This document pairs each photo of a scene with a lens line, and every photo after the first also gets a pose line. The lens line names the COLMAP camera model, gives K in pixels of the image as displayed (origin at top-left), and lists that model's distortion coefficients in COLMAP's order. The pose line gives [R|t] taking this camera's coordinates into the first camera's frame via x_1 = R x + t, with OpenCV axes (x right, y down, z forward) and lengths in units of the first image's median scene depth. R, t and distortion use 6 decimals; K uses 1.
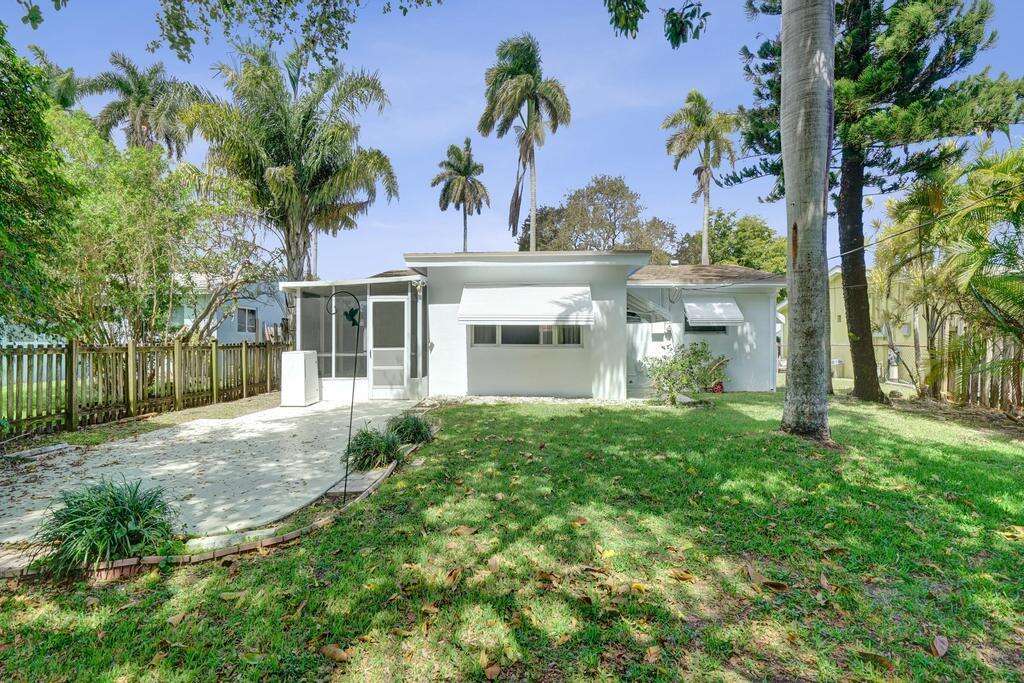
lens RADIAL K [[475.4, 0, 505.8], [0, 475.4, 336.9], [0, 0, 1]] dist [-0.035164, 0.006577]
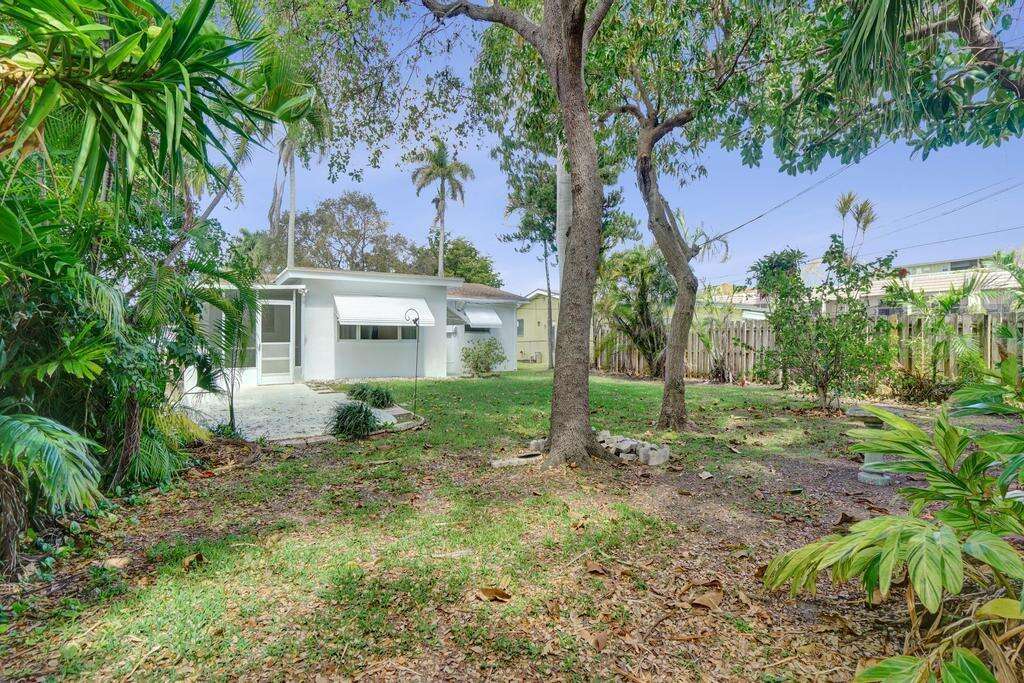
lens RADIAL K [[475.4, 0, 514.5], [0, 475.4, 342.1], [0, 0, 1]] dist [-0.035164, 0.006577]
pose [[0.803263, -0.004416, 0.595609, -0.460879], [-0.002779, 0.999934, 0.011161, 0.007218], [-0.595619, -0.010621, 0.803197, -0.340418]]
